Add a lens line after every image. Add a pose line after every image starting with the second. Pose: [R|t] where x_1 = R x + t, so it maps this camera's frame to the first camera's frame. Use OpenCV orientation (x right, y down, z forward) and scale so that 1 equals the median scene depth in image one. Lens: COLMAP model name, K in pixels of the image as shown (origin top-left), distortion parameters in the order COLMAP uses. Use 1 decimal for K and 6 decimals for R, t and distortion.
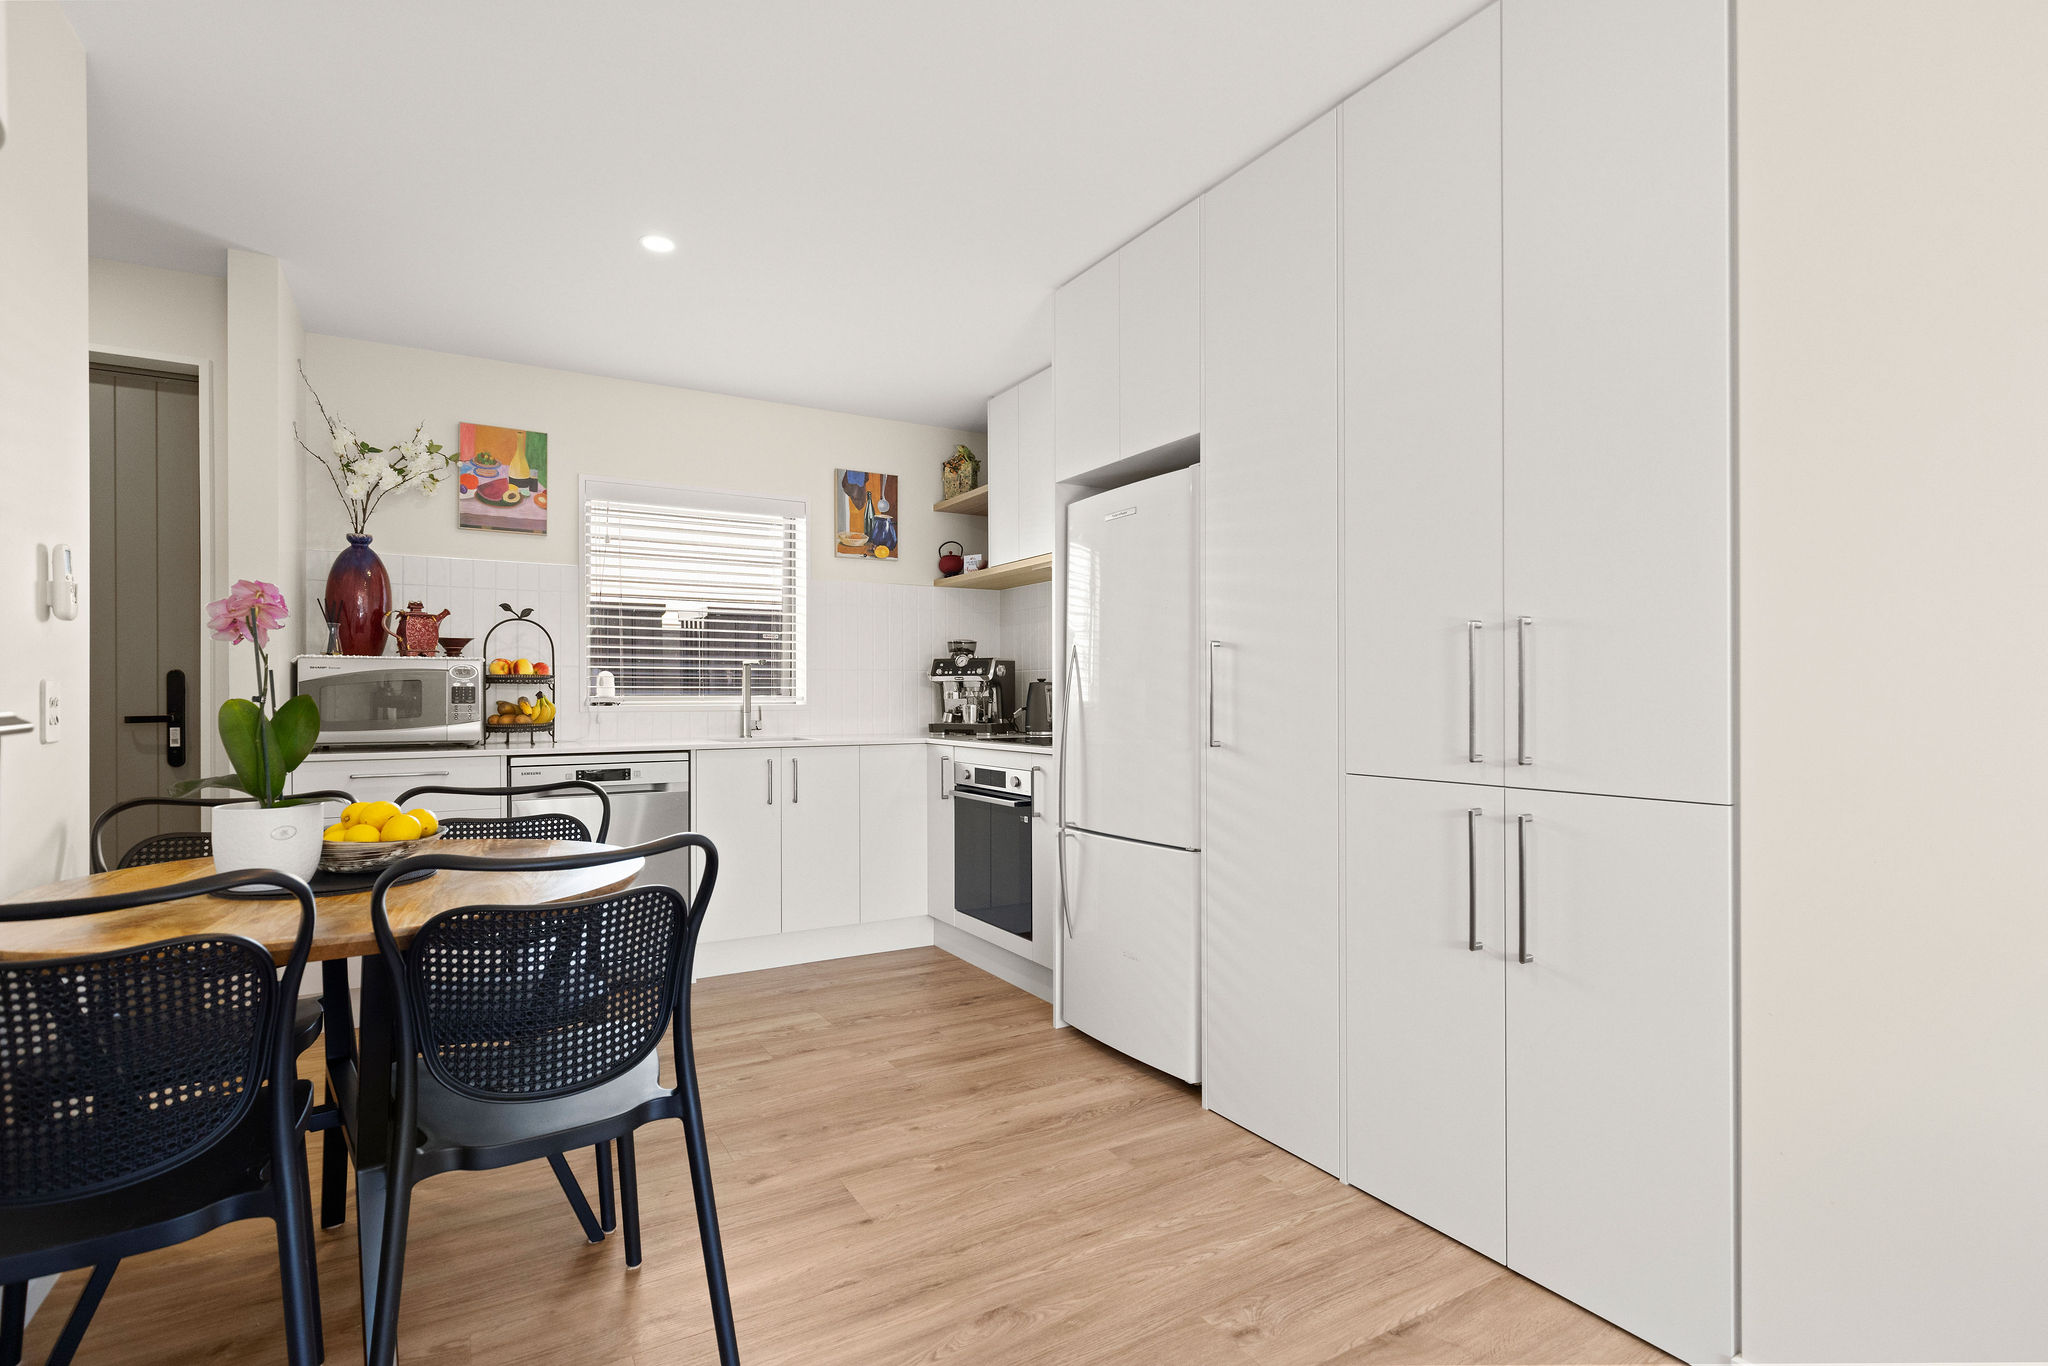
lens RADIAL K [[971.7, 0, 1014.7], [0, 971.7, 692.6], [0, 0, 1]] dist [-0.002259, -0.002539]
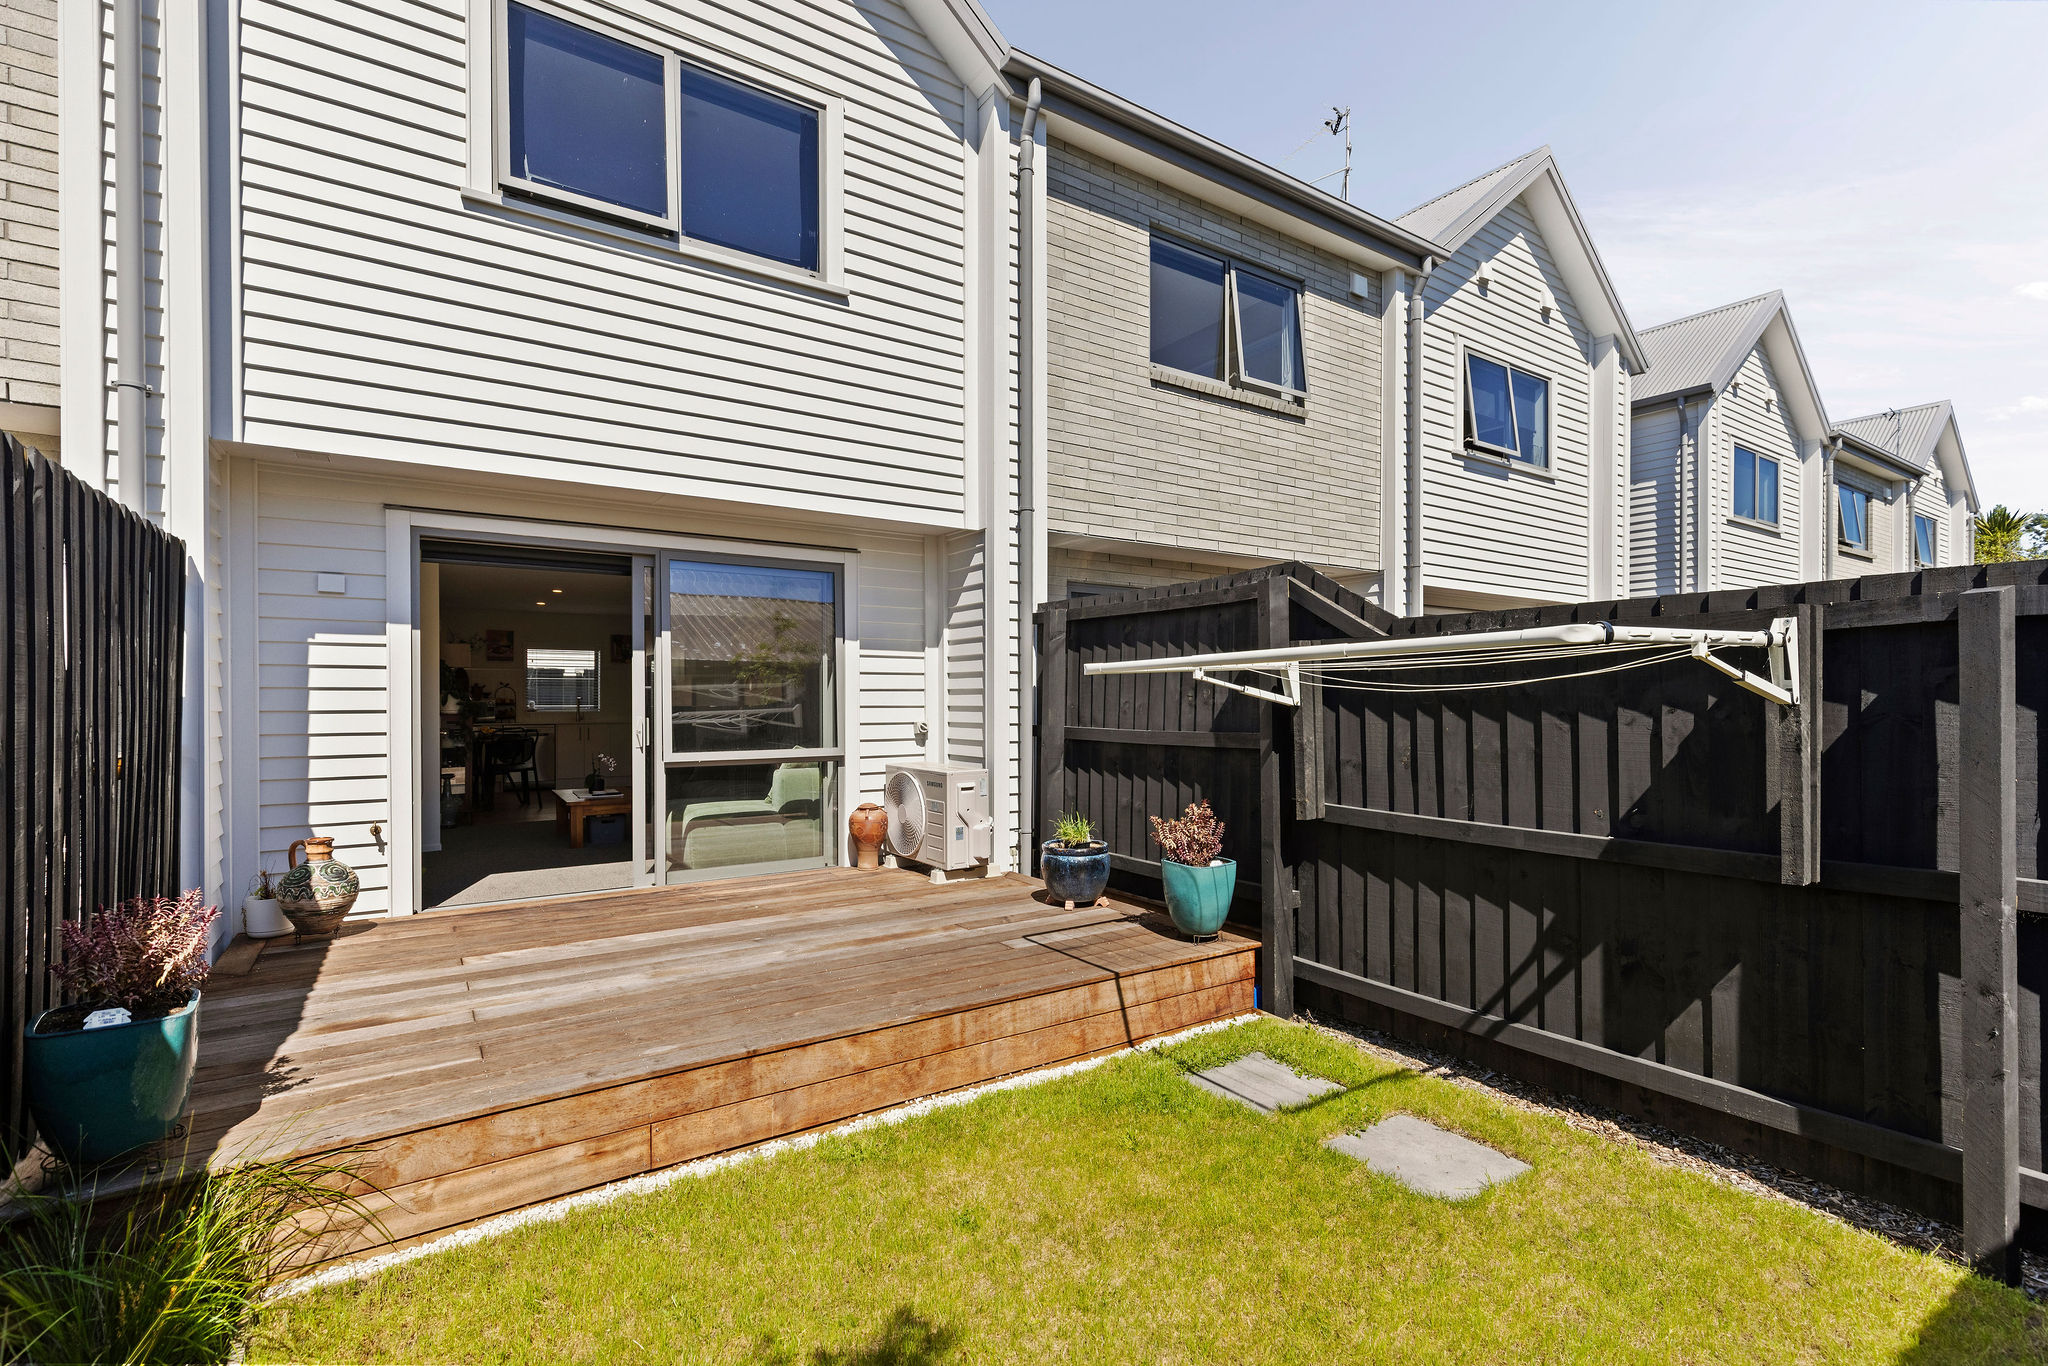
lens RADIAL K [[931.0, 0, 1029.9], [0, 931.0, 692.7], [0, 0, 1]] dist [0.011763, -0.000530]
pose [[0.998450, -0.005362, 0.055390, 1.299945], [0.005454, 0.999984, -0.001520, -0.042209], [-0.055381, 0.001819, 0.998464, -2.694597]]
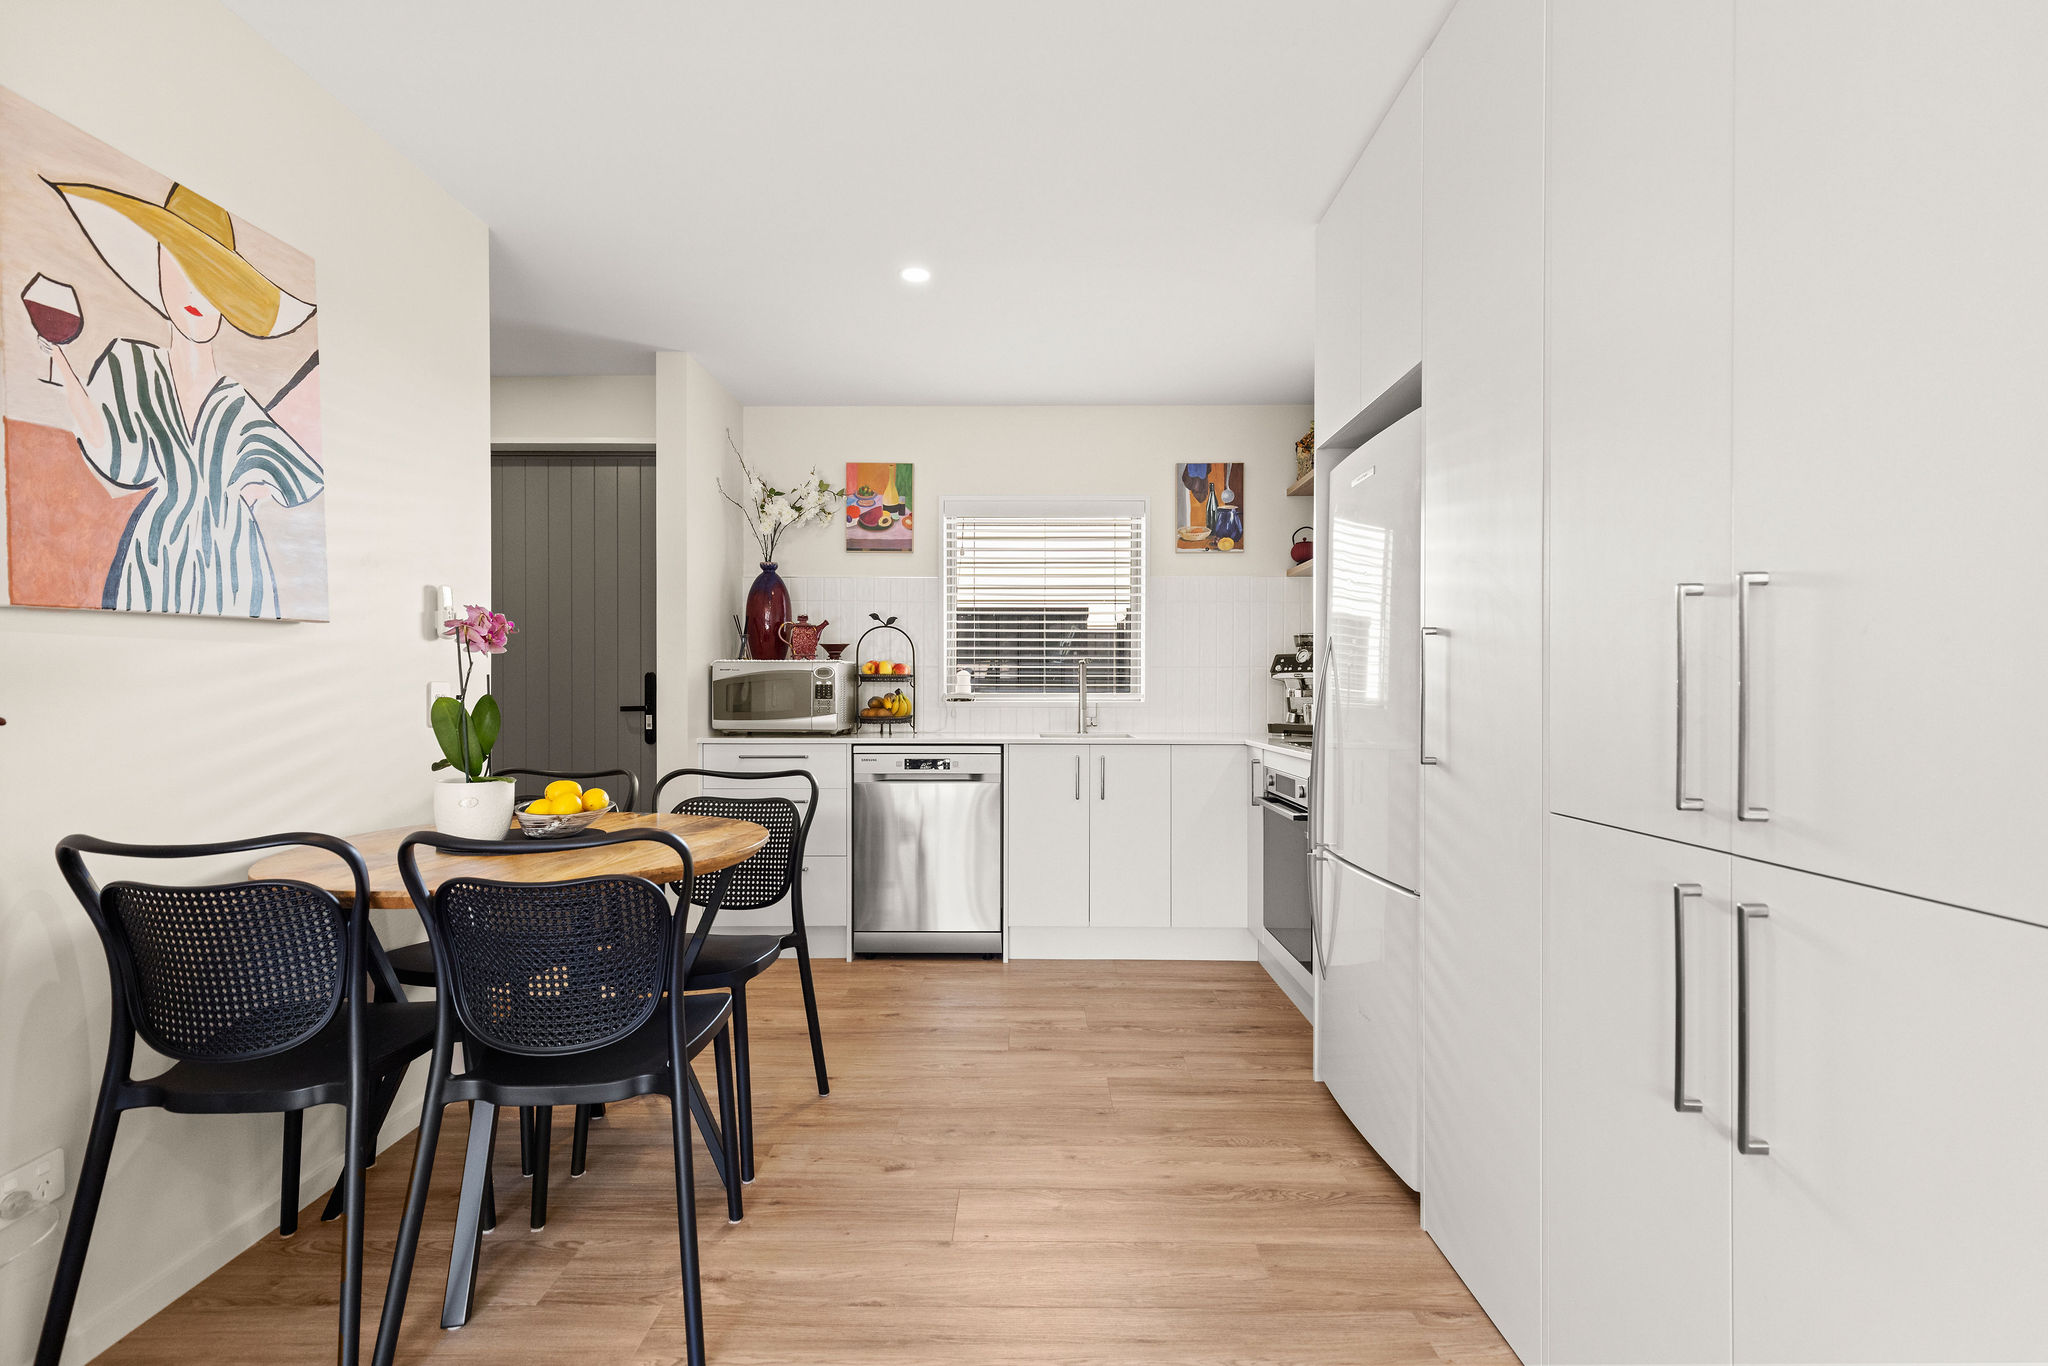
lens RADIAL K [[931.0, 0, 1023.6], [0, 931.0, 690.3], [0, 0, 1]] dist [0.011763, -0.000530]
pose [[0.859487, 0.002940, -0.511150, 0.221137], [-0.001749, 0.999995, 0.002811, -0.003148], [0.511155, -0.001522, 0.859487, 0.140658]]
